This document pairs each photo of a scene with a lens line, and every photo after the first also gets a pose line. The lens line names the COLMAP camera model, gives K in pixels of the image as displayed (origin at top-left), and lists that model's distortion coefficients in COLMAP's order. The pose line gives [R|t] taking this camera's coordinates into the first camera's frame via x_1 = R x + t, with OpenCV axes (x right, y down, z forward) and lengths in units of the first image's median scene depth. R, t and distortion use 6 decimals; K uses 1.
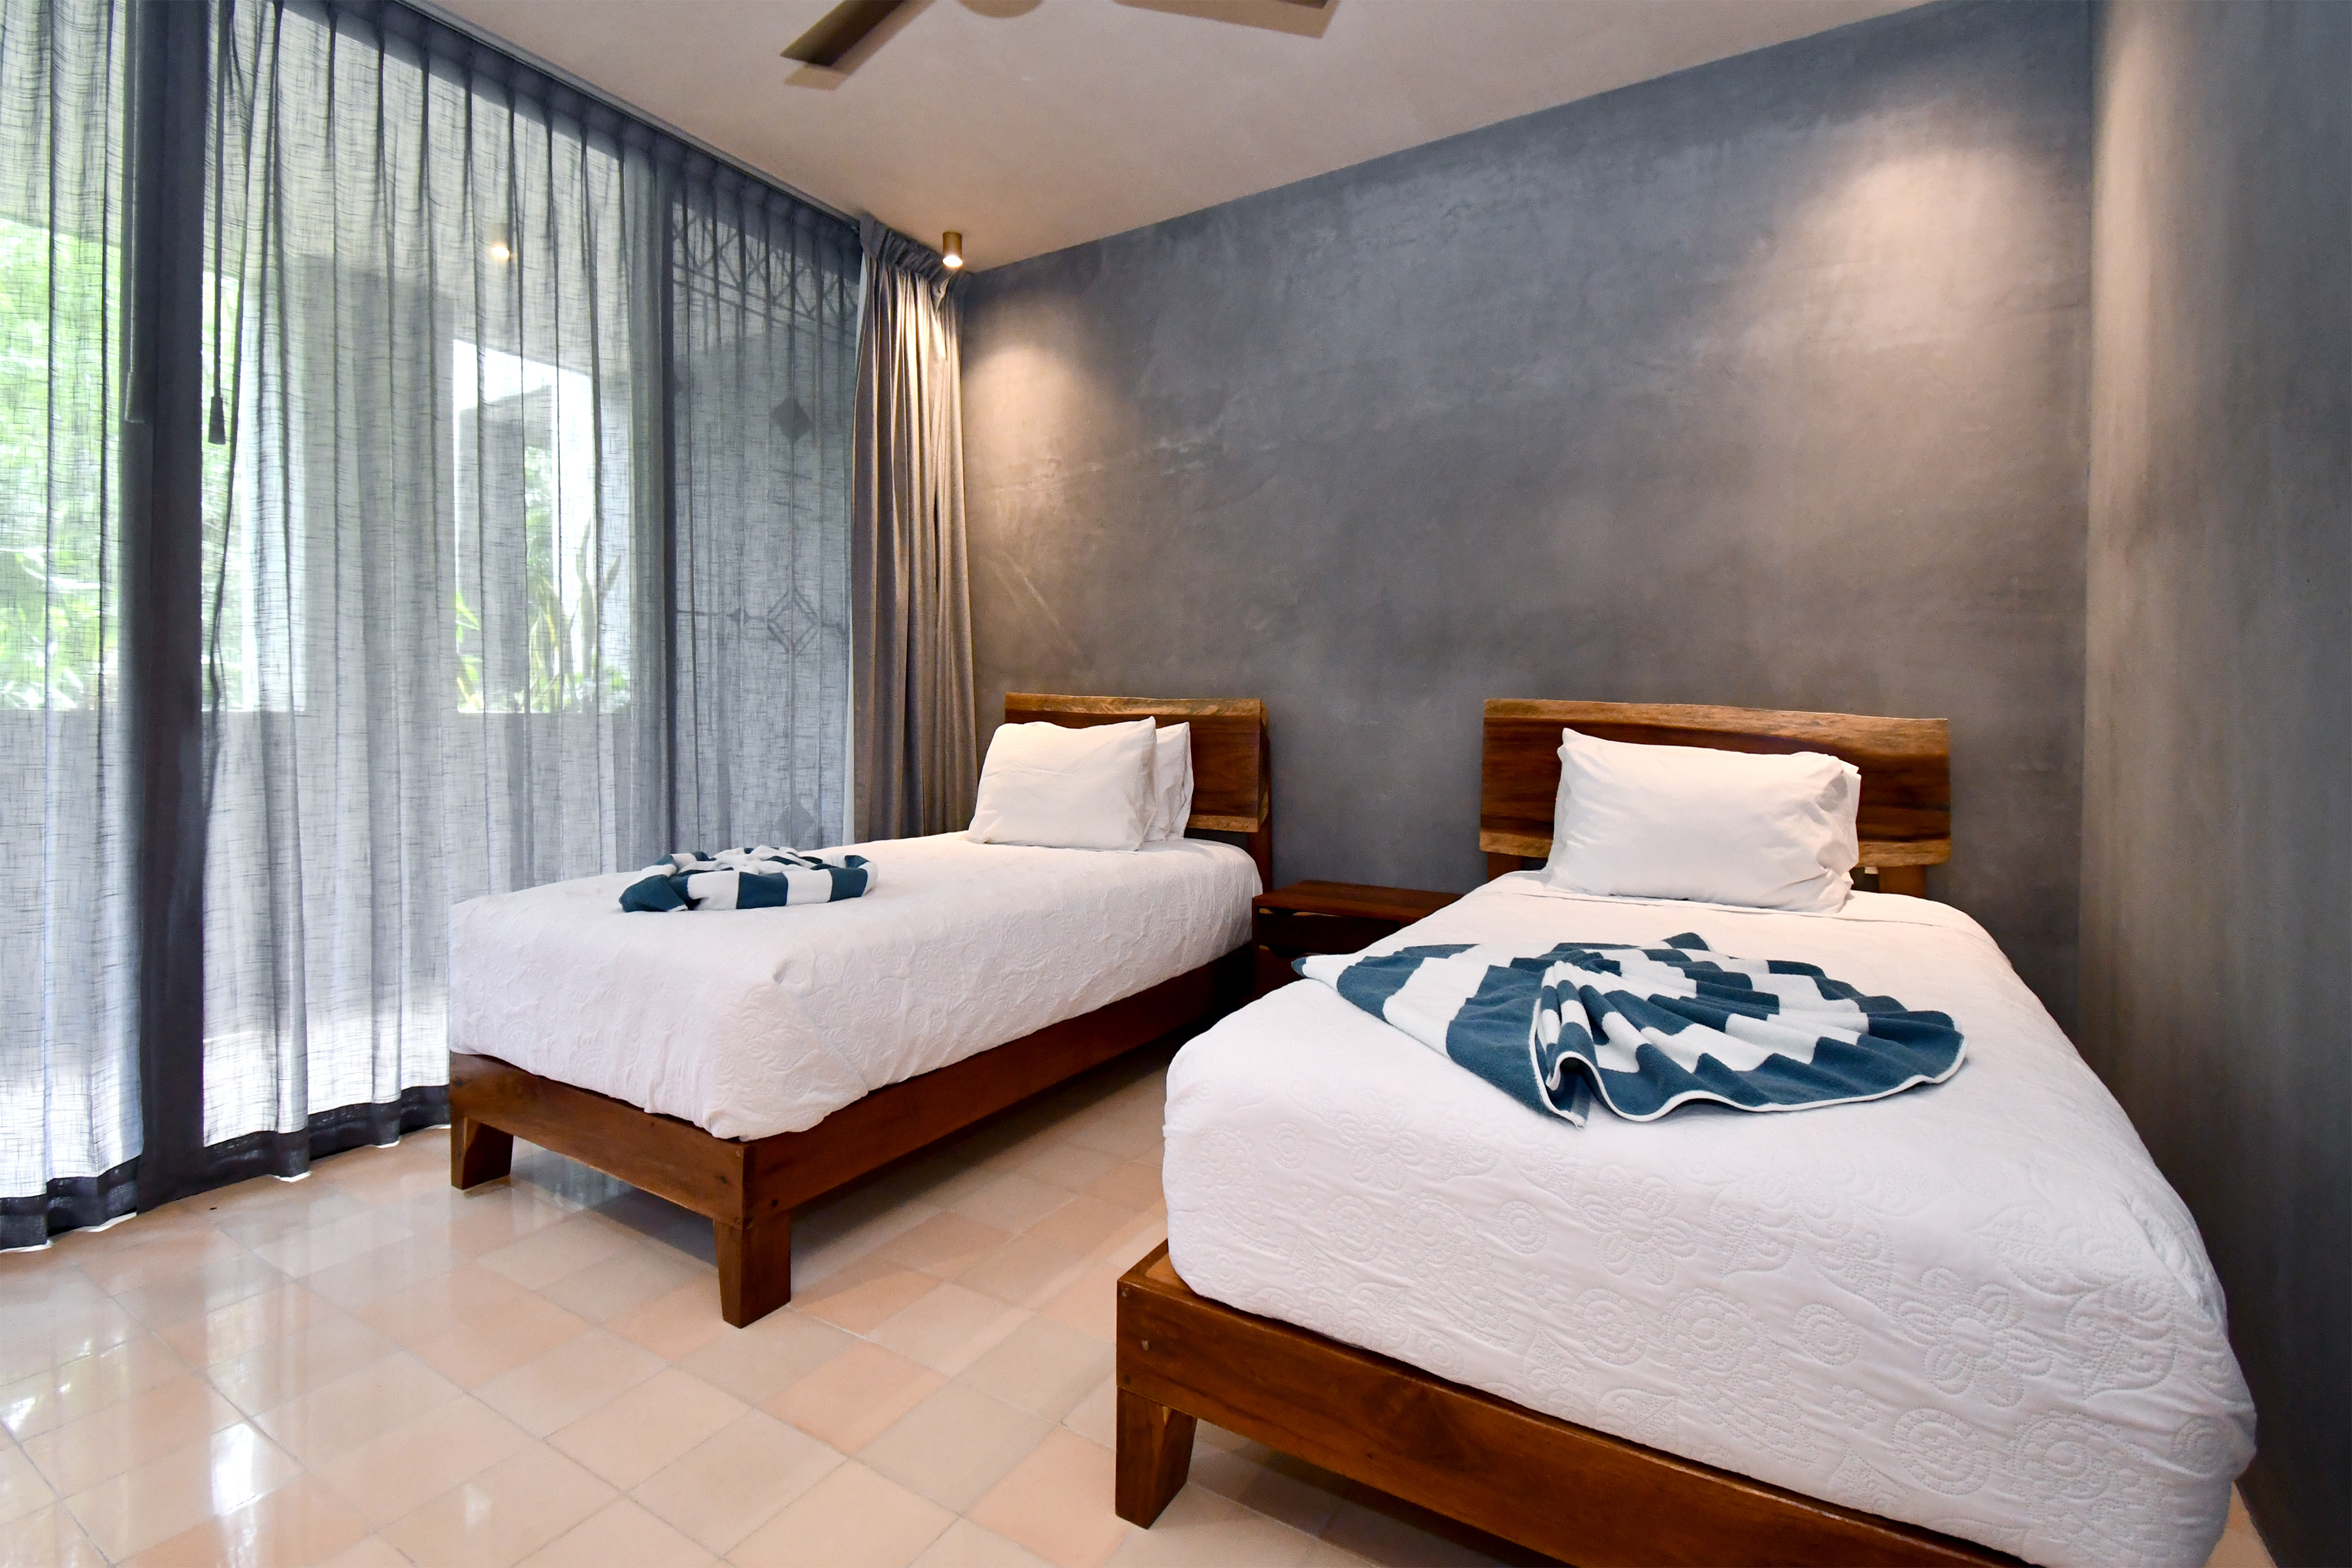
lens RADIAL K [[1062.1, 0, 1186.2], [0, 1062.1, 720.9], [0, 0, 1]] dist [0.016600, -0.000018]
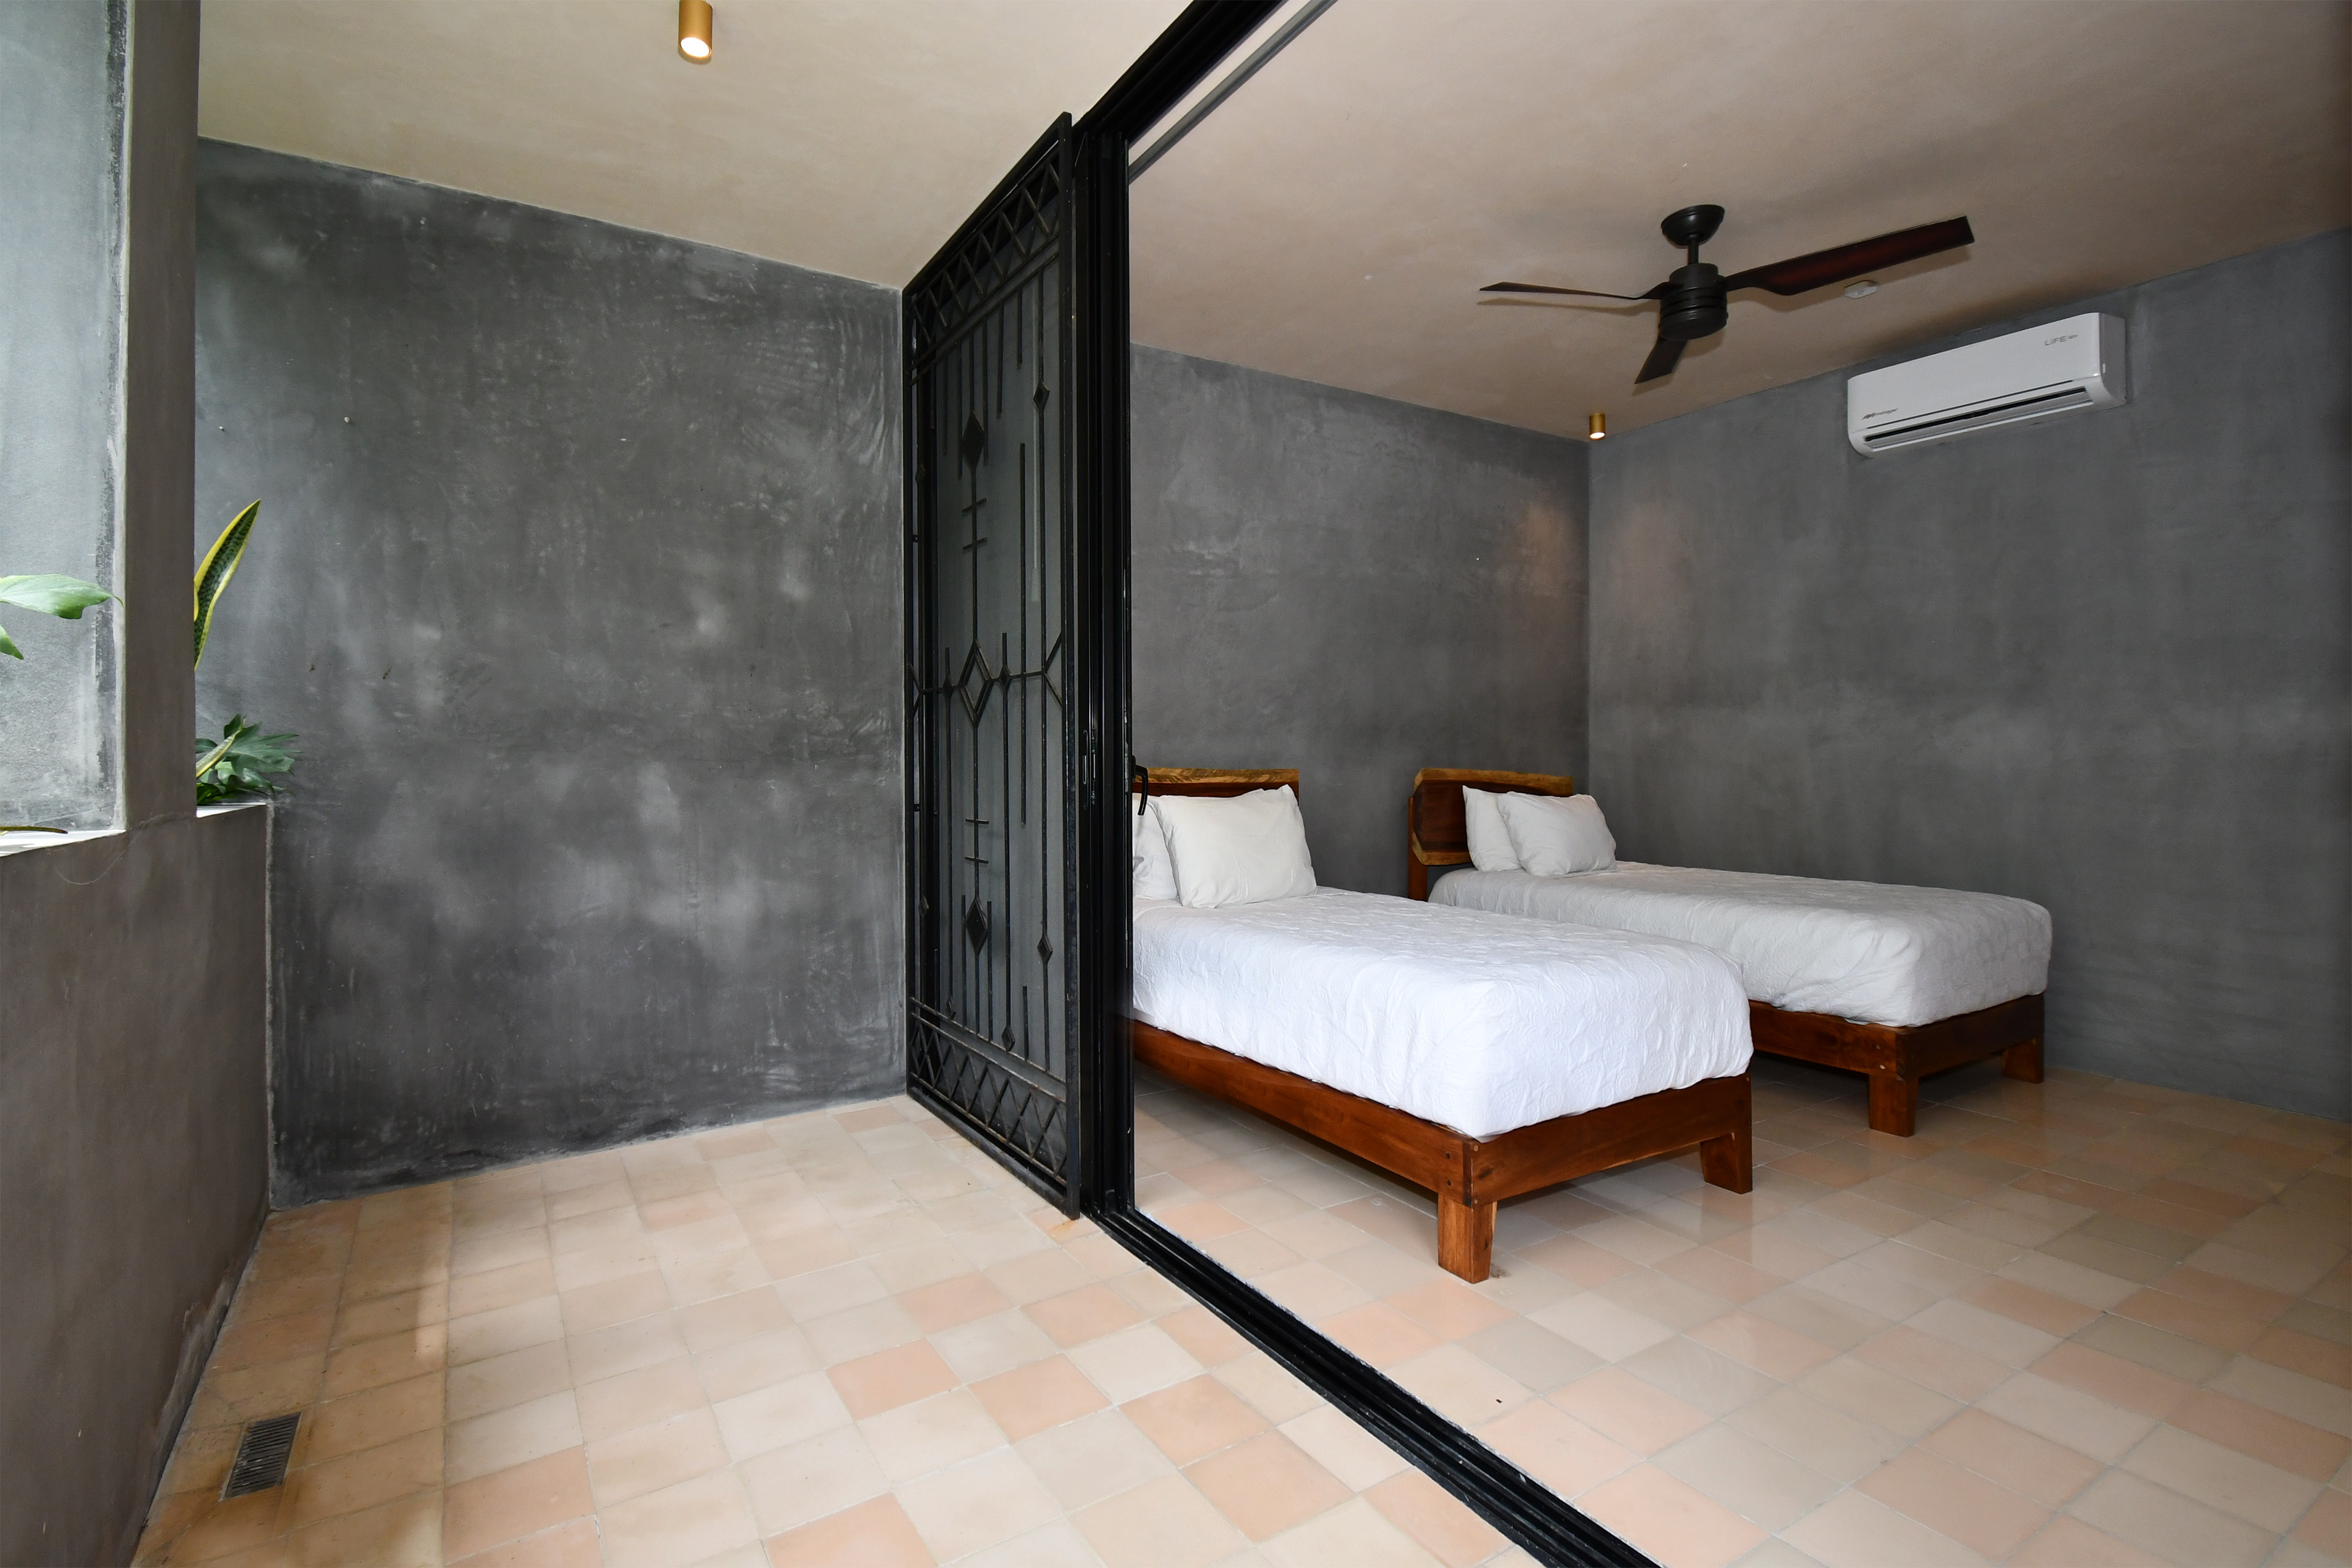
lens RADIAL K [[1096.6, 0, 1167.7], [0, 1096.6, 742.1], [0, 0, 1]] dist [0.022206, -0.032146]
pose [[0.451425, 0.013498, 0.892207, -1.365012], [0.015022, 0.999629, -0.022724, -0.030183], [-0.892182, 0.023661, 0.451055, 0.622299]]
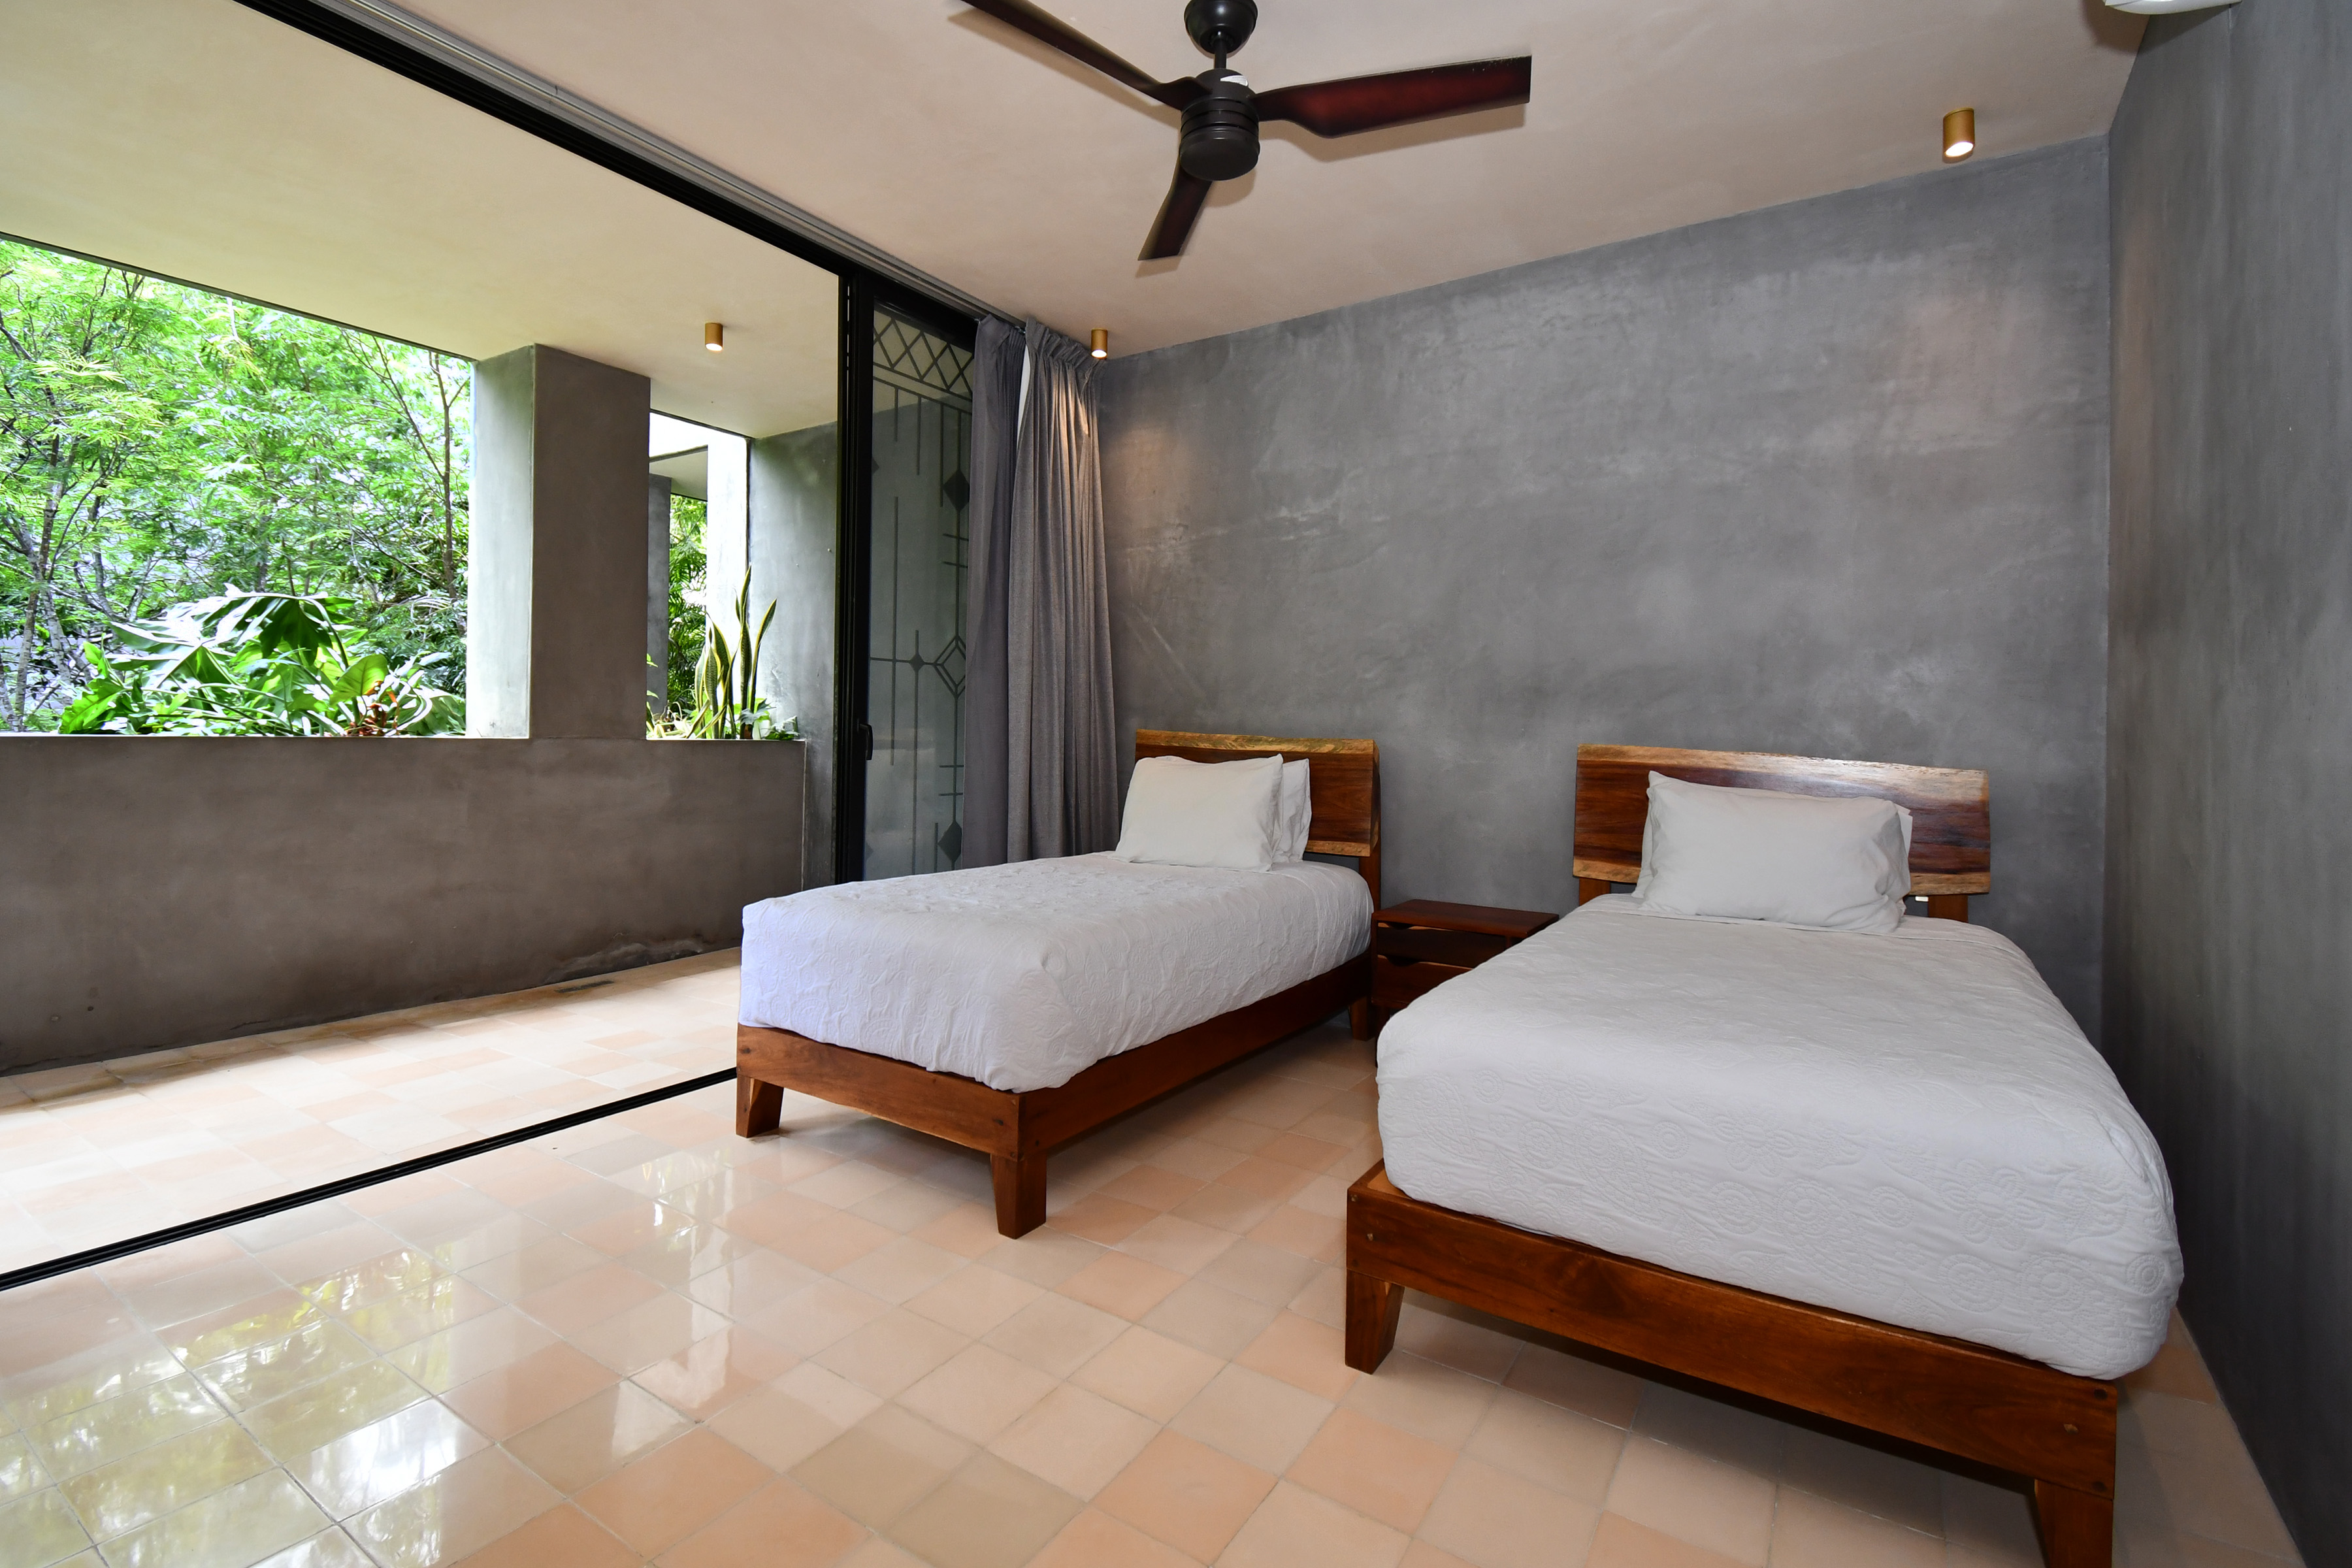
lens RADIAL K [[1080.8, 0, 1170.2], [0, 1080.8, 718.0], [0, 0, 1]] dist [0.019366, -0.000591]
pose [[0.999358, 0.011354, -0.033989, -0.126689], [-0.012035, 0.999729, -0.019912, -0.020923], [0.033753, 0.020309, 0.999224, -0.198554]]
